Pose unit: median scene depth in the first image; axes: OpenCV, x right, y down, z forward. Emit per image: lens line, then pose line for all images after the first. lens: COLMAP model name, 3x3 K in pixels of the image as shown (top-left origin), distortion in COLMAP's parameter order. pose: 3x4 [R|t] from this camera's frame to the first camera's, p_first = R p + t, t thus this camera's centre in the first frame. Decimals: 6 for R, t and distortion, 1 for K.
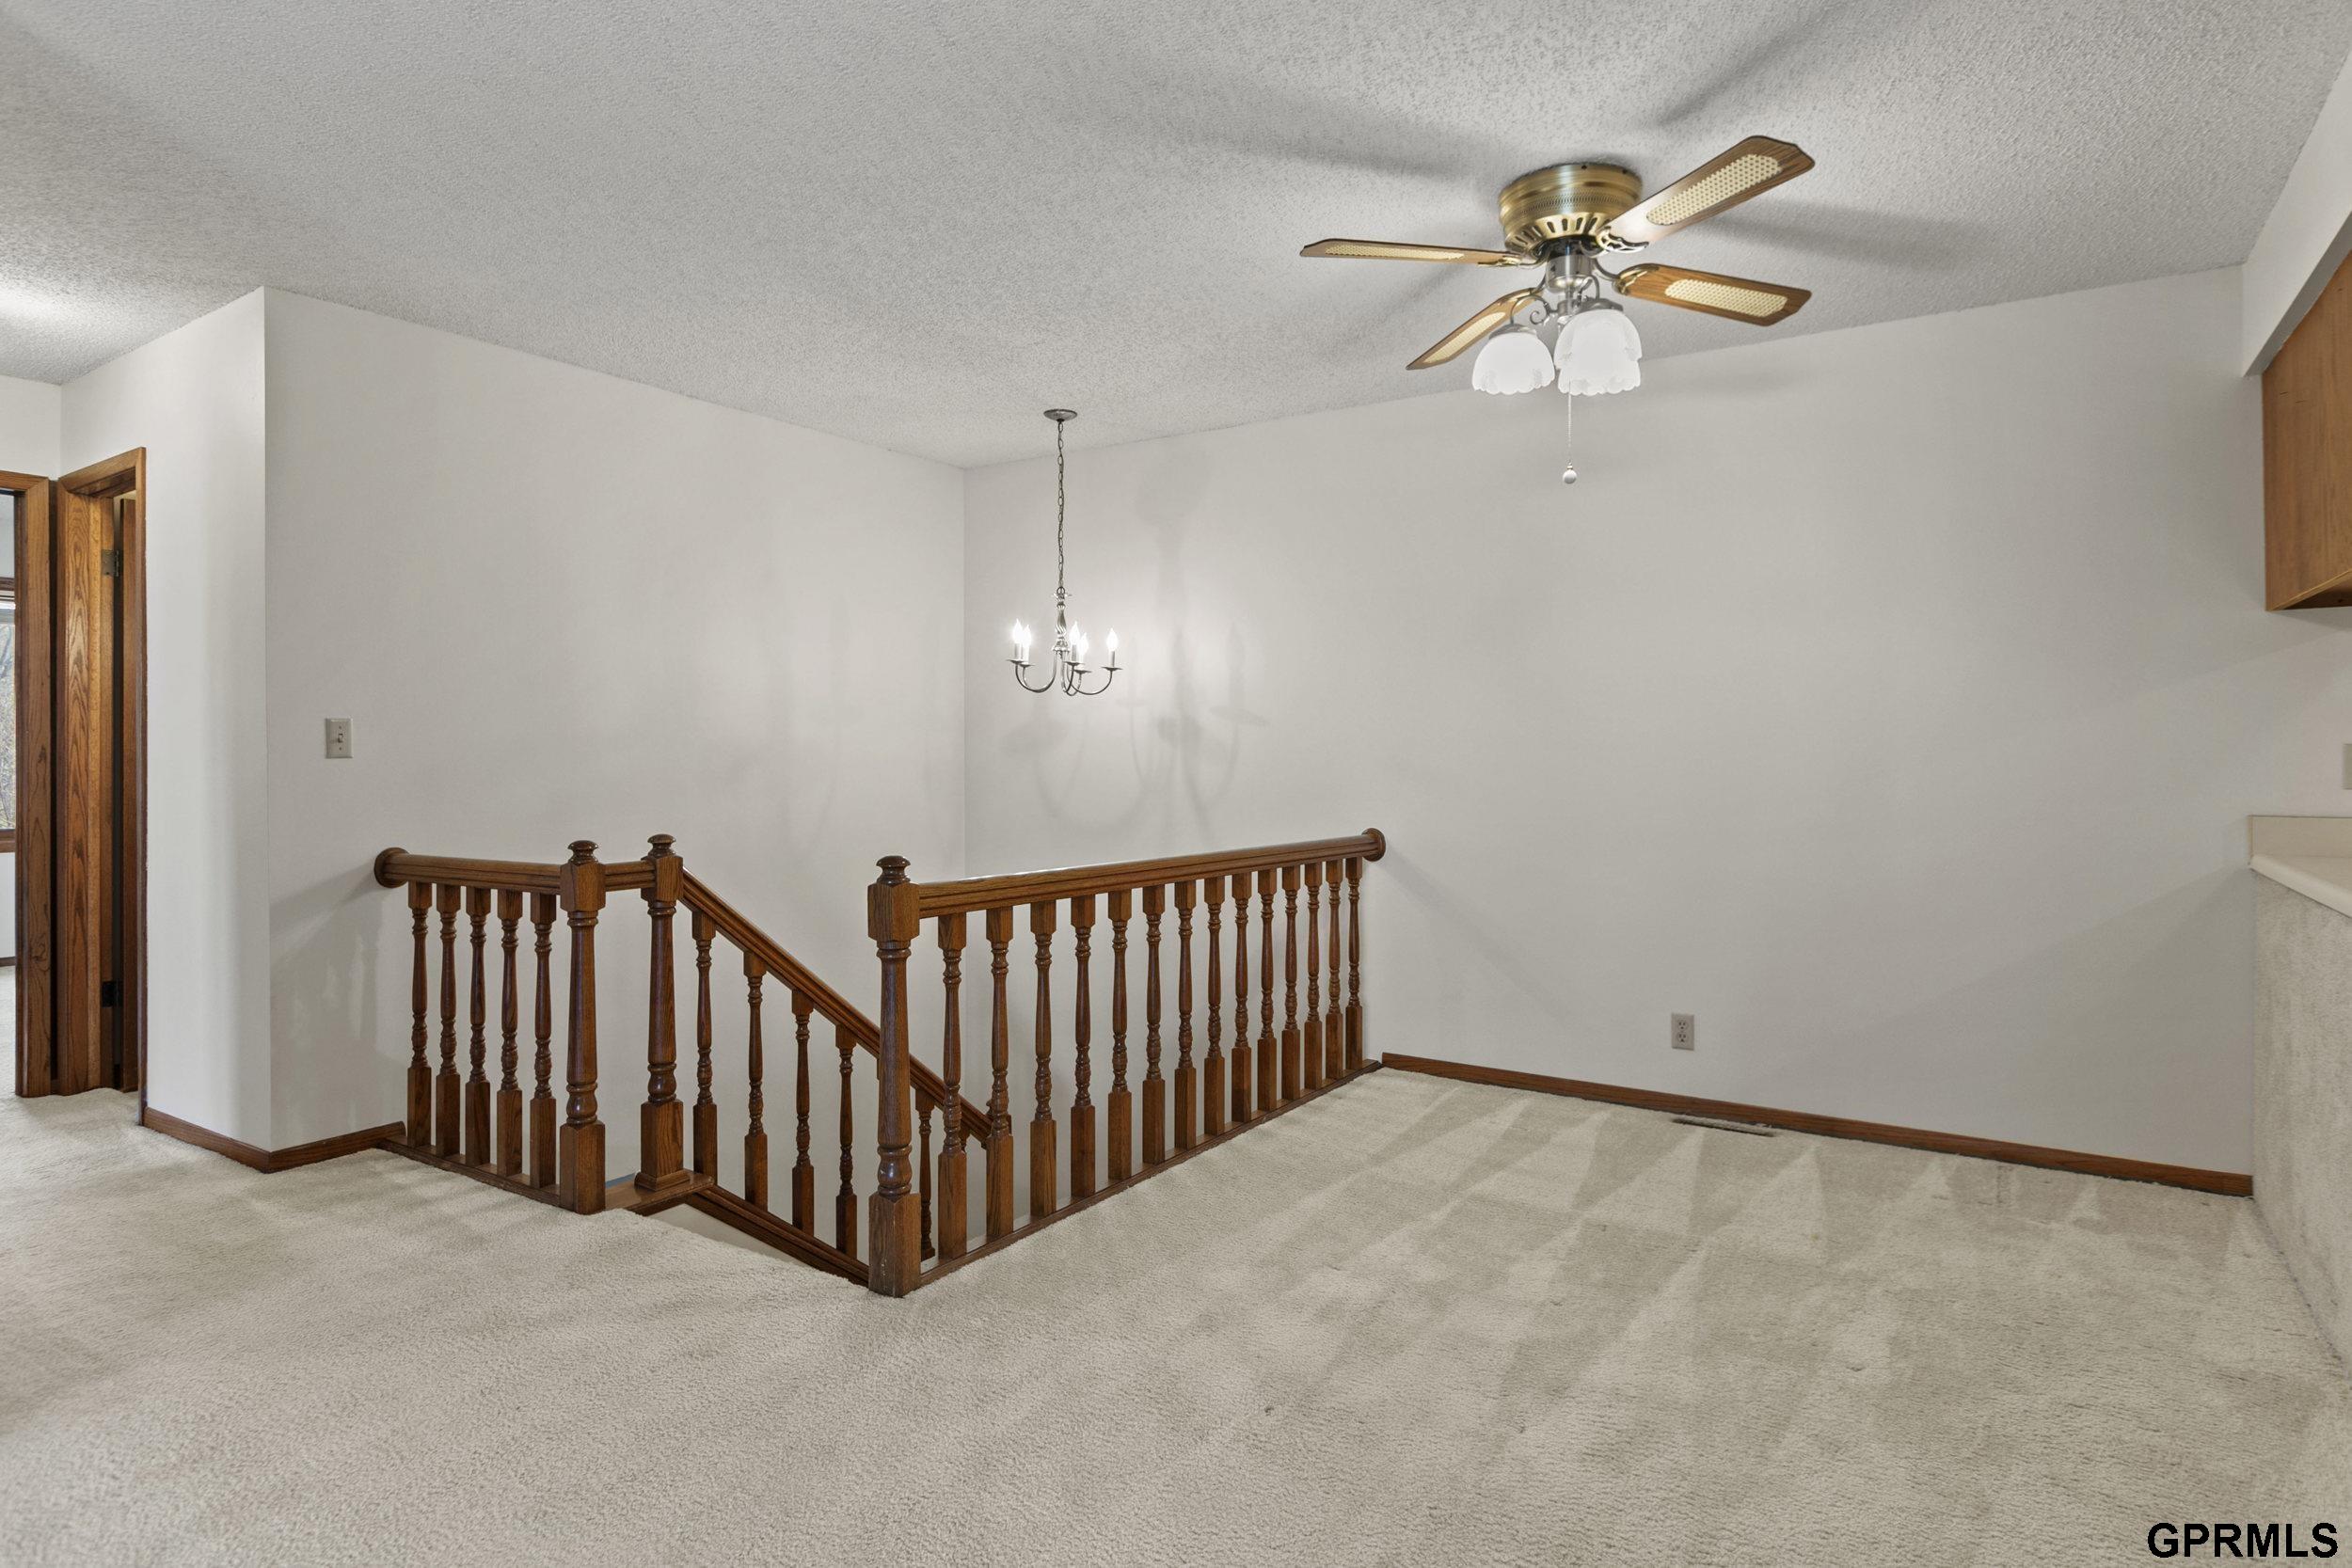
lens RADIAL K [[1275.6, 0, 1168.6], [0, 1275.6, 750.8], [0, 0, 1]] dist [0.000131, -0.001010]
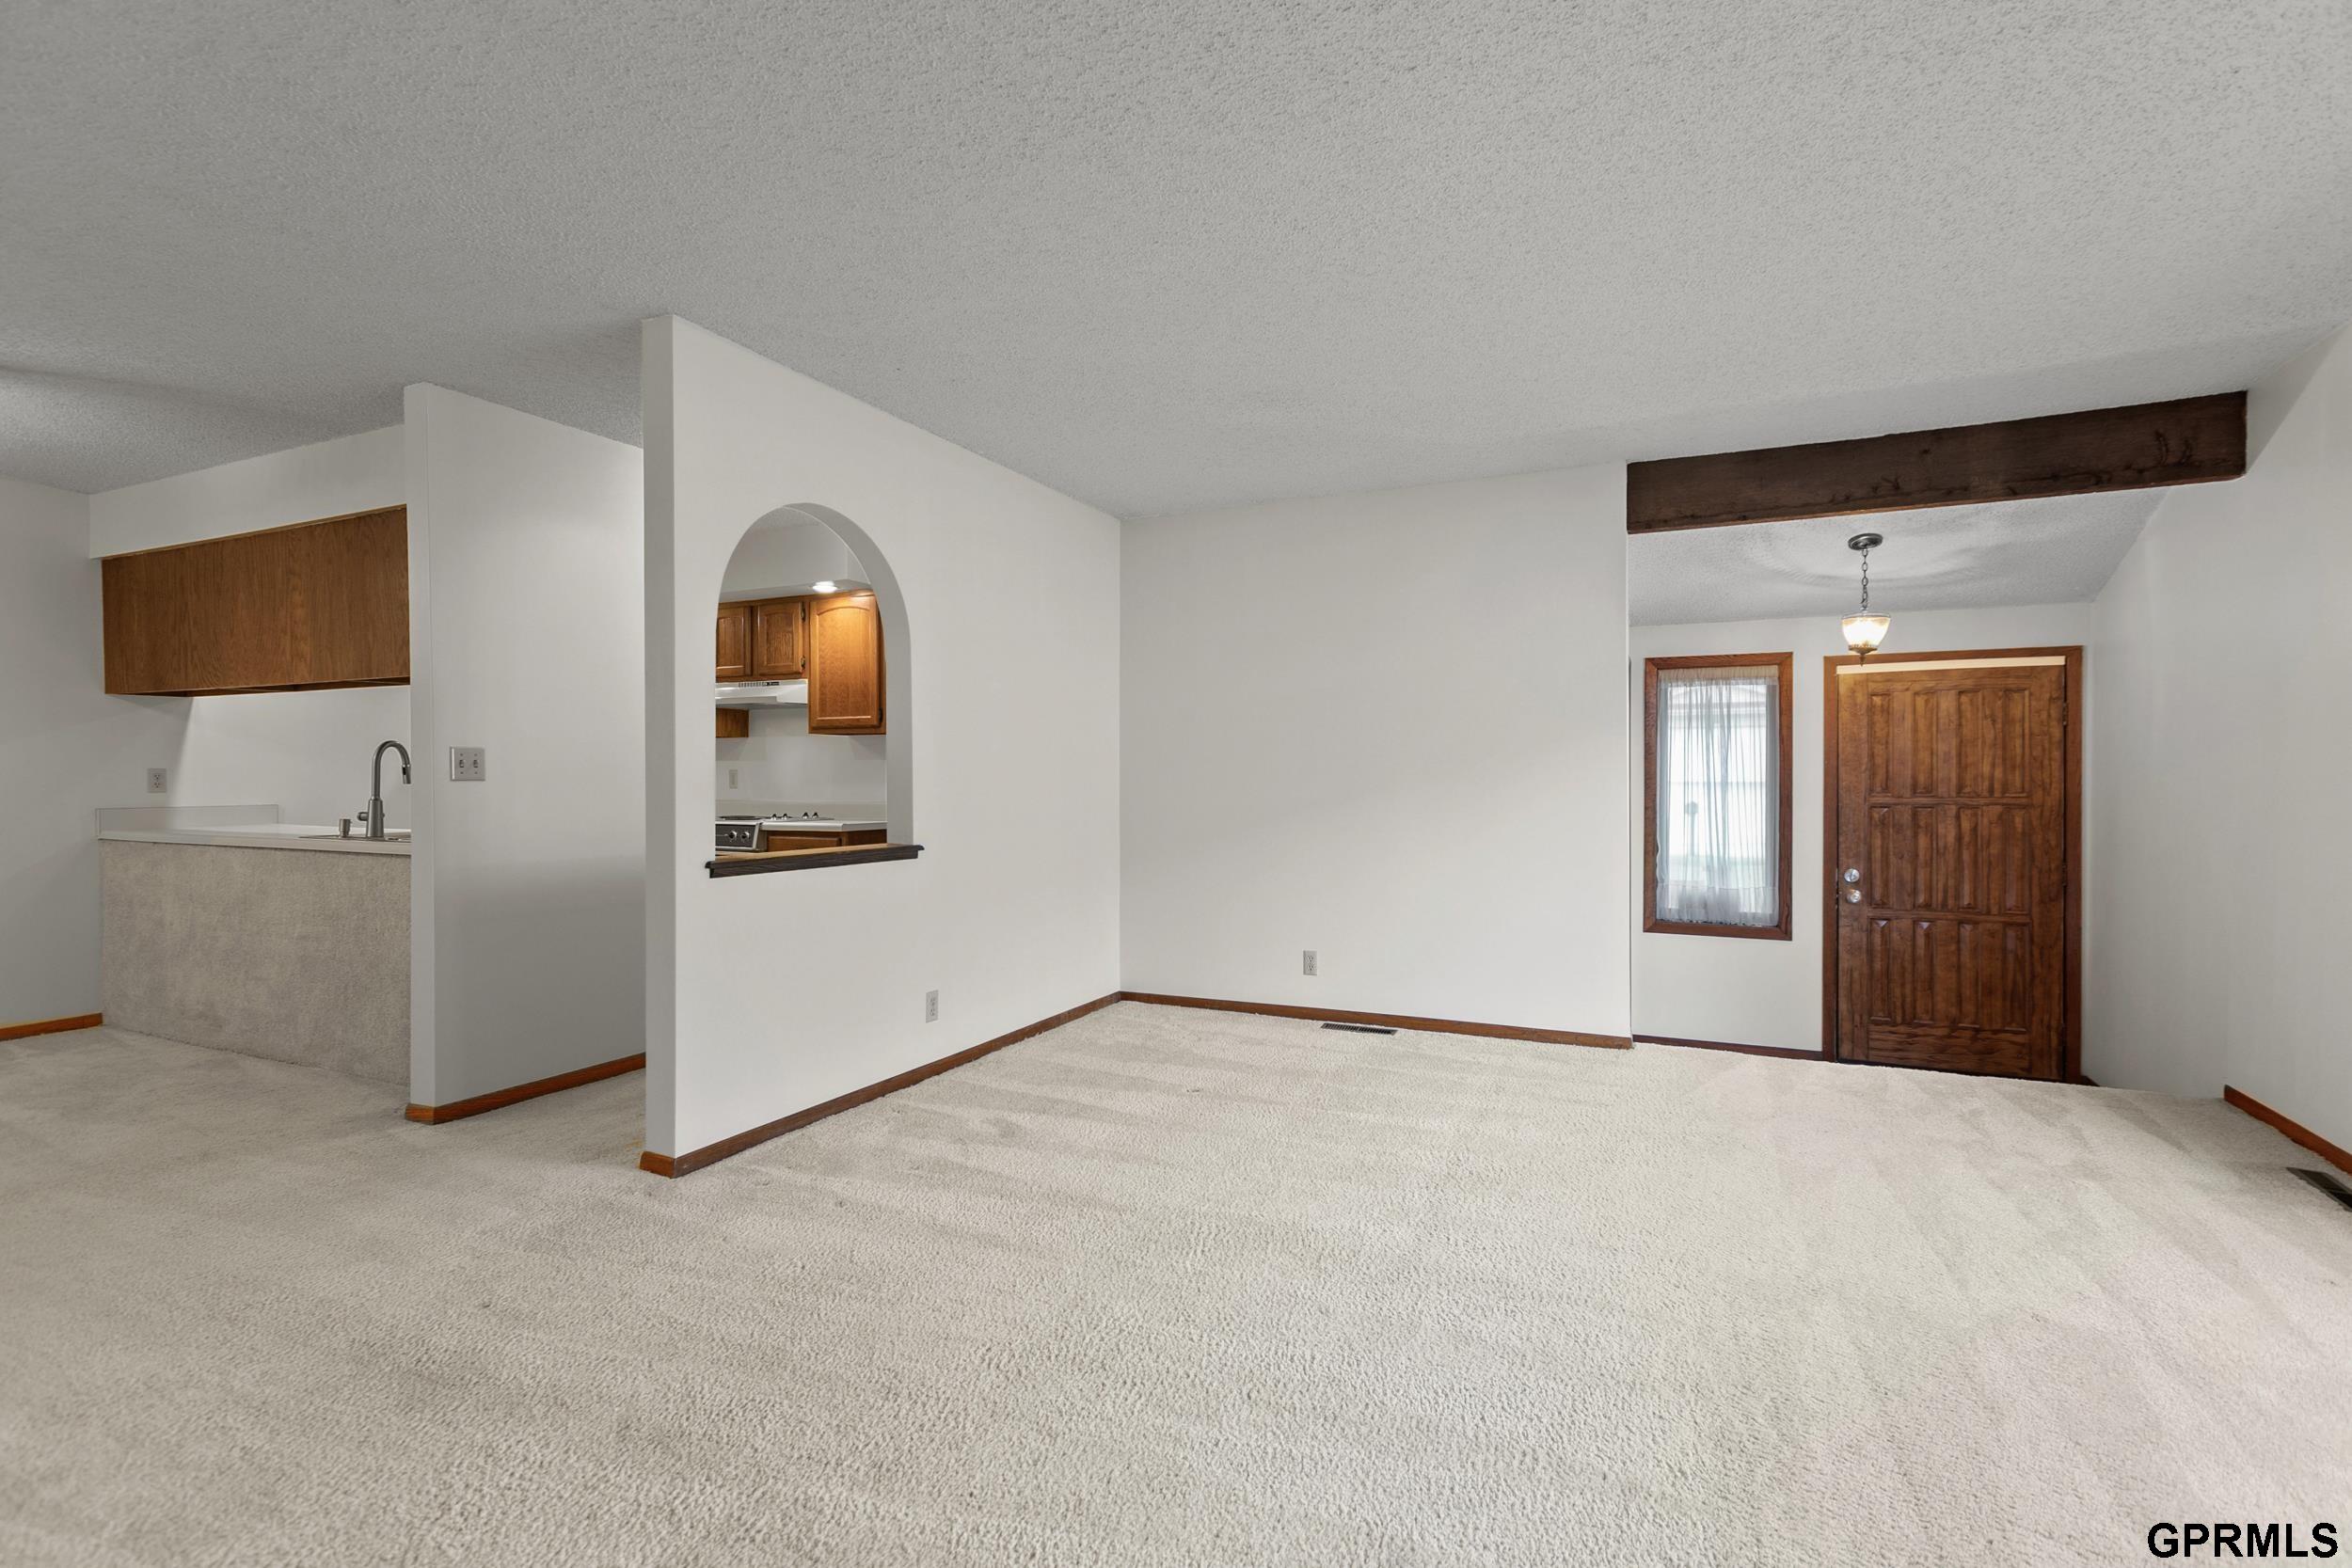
lens RADIAL K [[1070.3, 0, 1177.4], [0, 1070.3, 781.5], [0, 0, 1]] dist [0.003135, 0.000969]
pose [[-0.137074, -0.007504, 0.990532, -0.834293], [-0.000242, 0.999972, 0.007542, 0.001791], [-0.990561, 0.000795, -0.137072, -0.276716]]
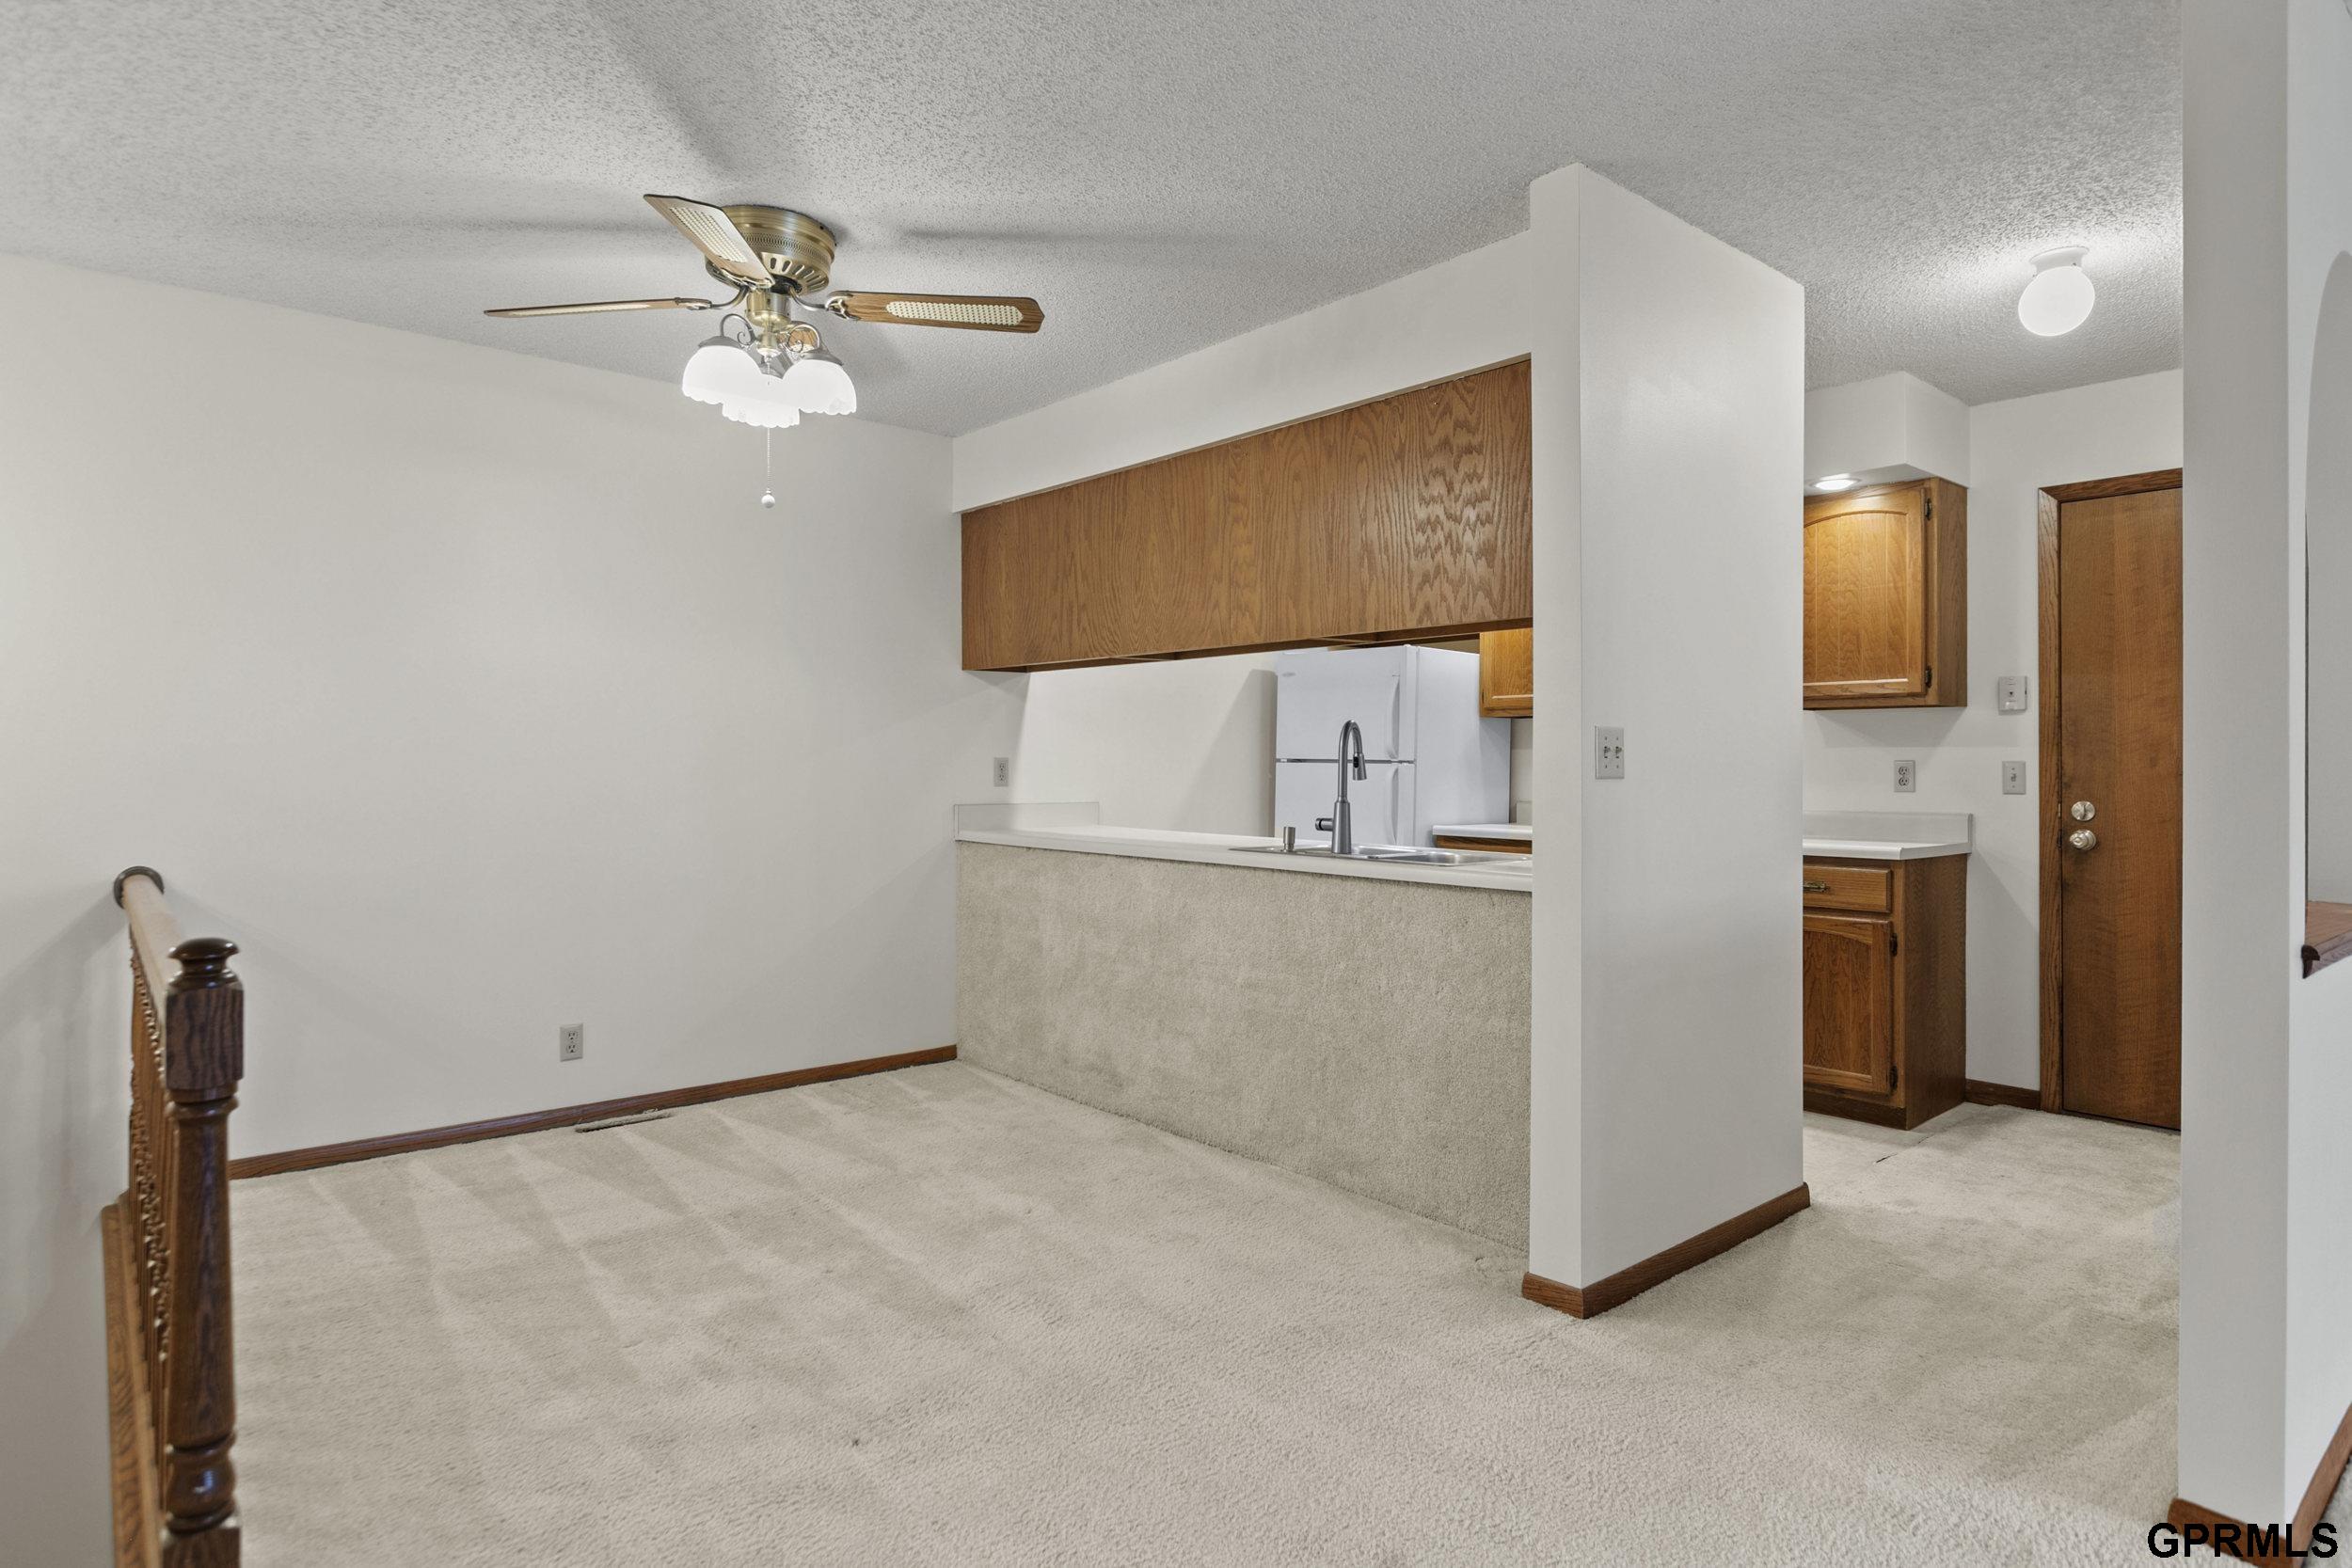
lens RADIAL K [[1275.6, 0, 1185.5], [0, 1275.6, 751.2], [0, 0, 1]] dist [0.000131, -0.001010]
pose [[0.272347, 0.009031, 0.962157, -0.529994], [-0.003620, 0.999958, -0.008361, -0.000498], [-0.962192, -0.001206, 0.272368, 0.333004]]
